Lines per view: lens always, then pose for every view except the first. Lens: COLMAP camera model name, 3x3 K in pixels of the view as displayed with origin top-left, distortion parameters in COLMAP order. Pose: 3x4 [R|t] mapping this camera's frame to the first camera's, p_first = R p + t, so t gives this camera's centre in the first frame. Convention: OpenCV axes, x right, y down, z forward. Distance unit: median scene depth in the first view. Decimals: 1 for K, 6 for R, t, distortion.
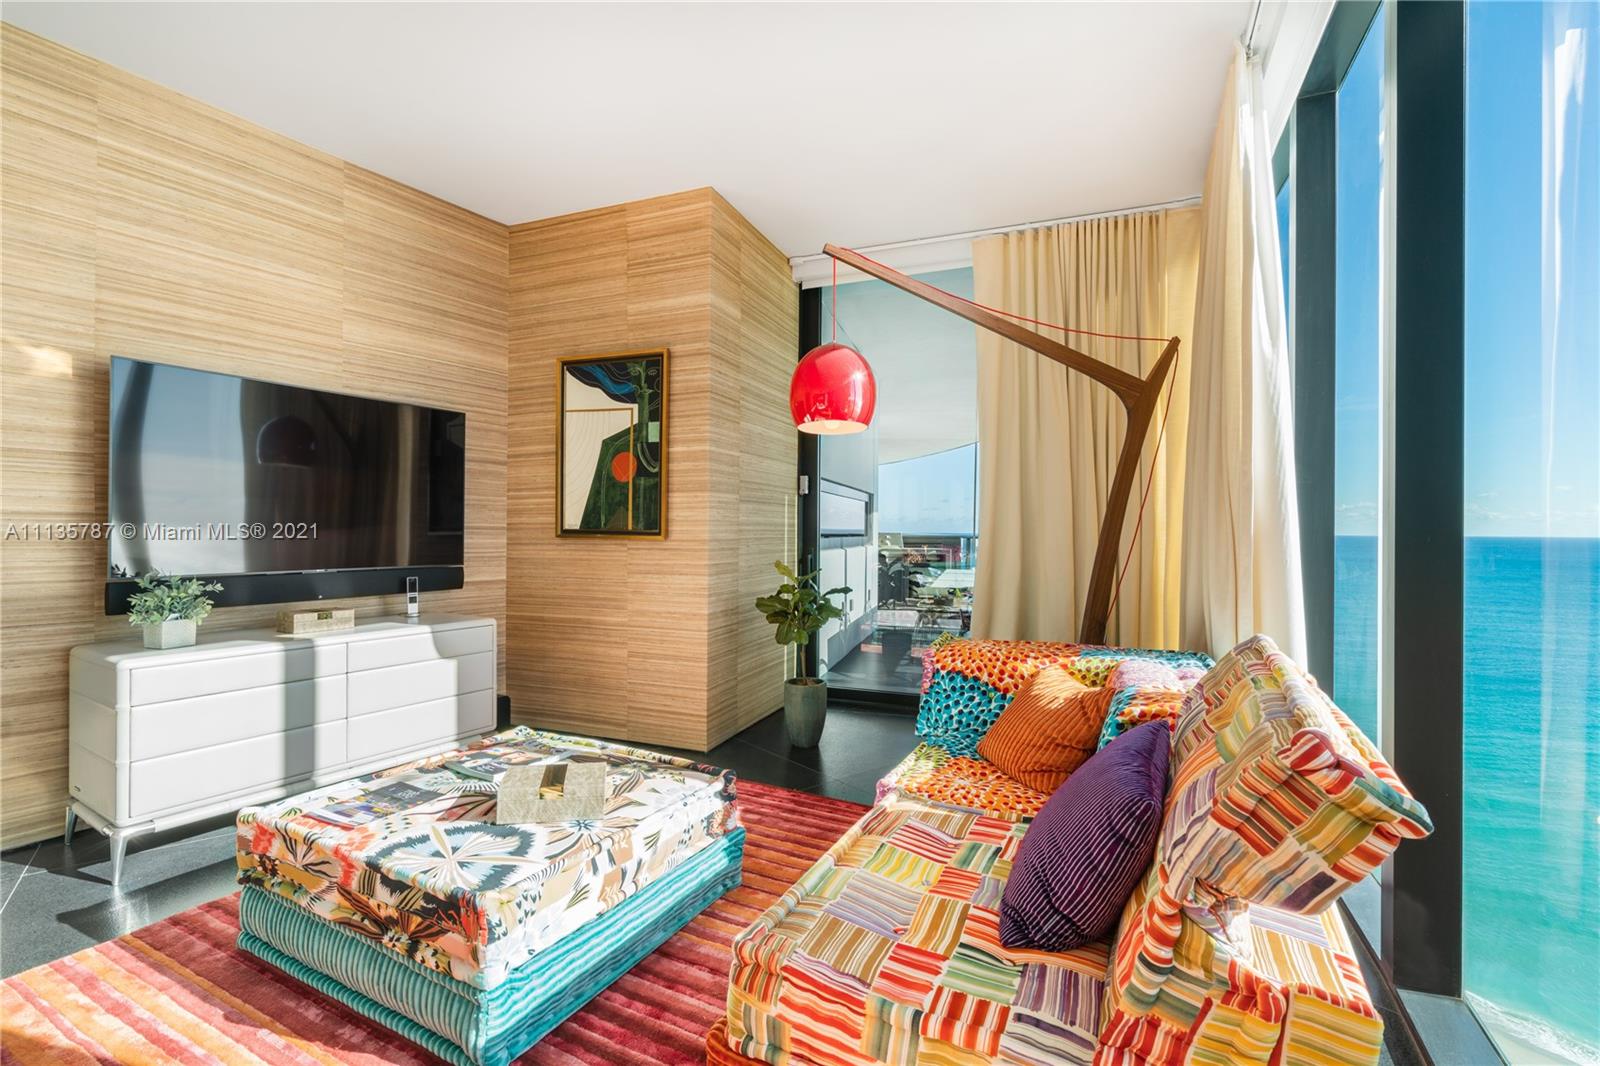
lens RADIAL K [[717.9, 0, 800.0], [0, 717.9, 533.0], [0, 0, 1]] dist [-0.003425, 0.000177]
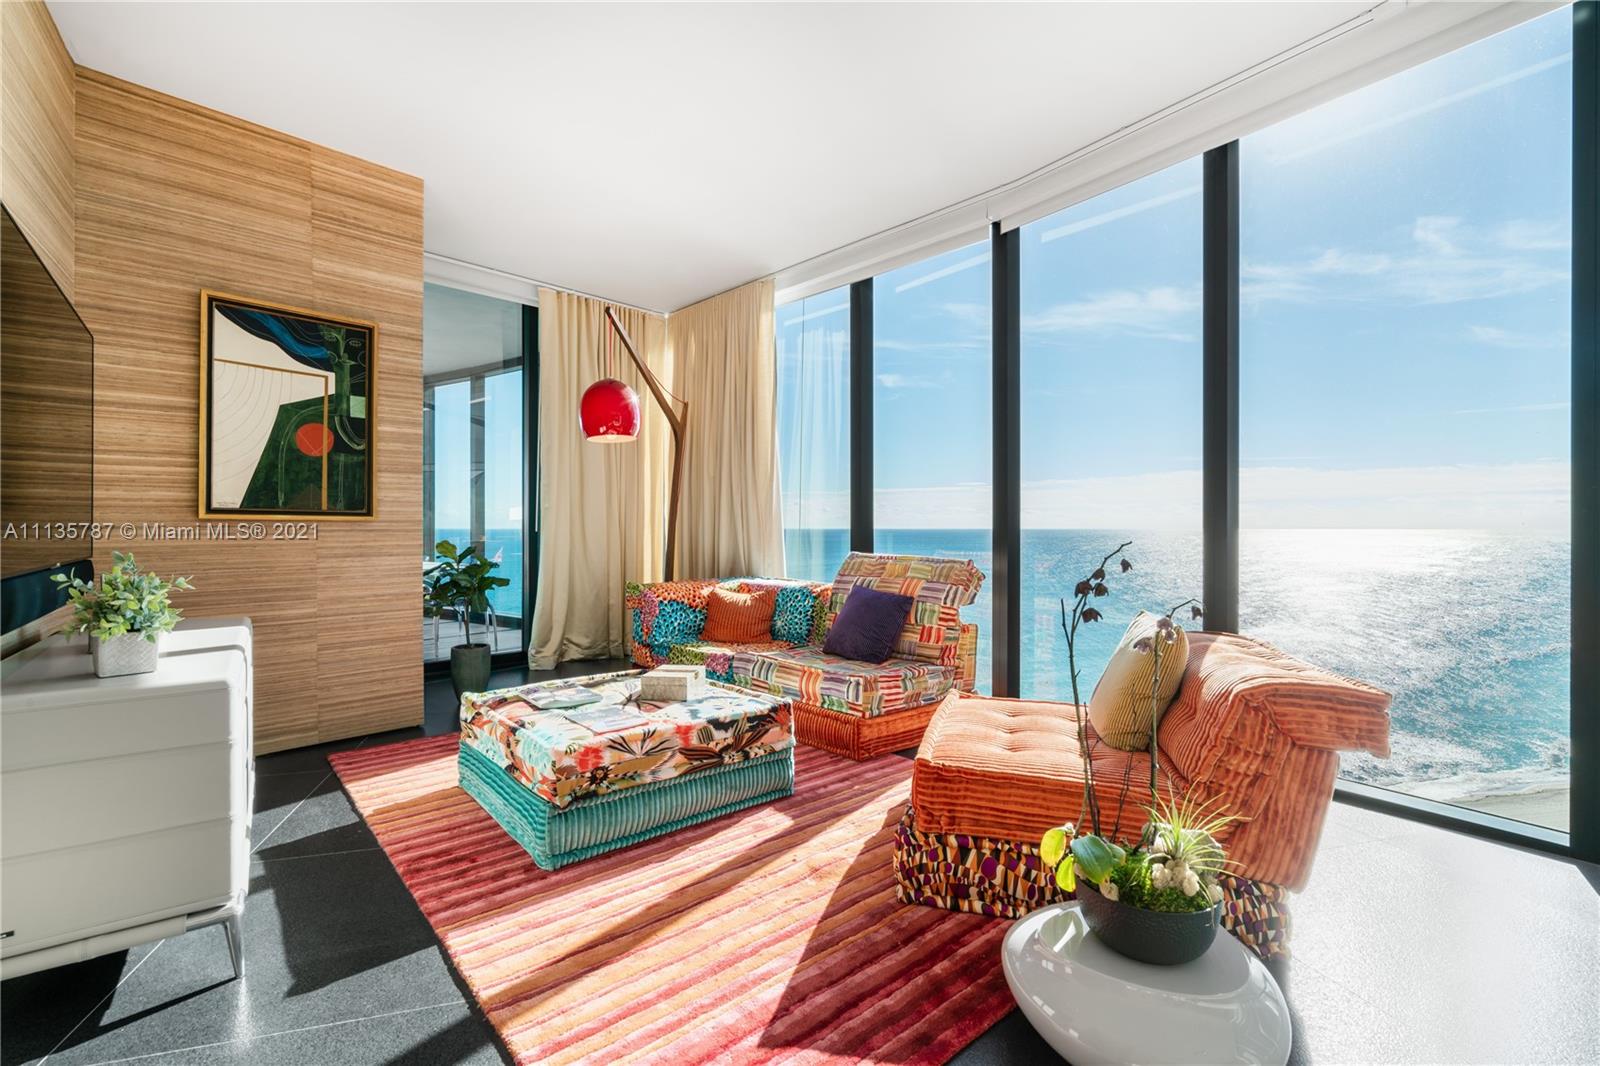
lens RADIAL K [[717.9, 0, 800.0], [0, 717.9, 533.0], [0, 0, 1]] dist [-0.003425, 0.000177]
pose [[0.352280, -0.015188, 0.935772, -0.879890], [0.003699, 0.999883, 0.014836, 0.013755], [-0.935888, -0.001765, 0.352295, 0.118538]]
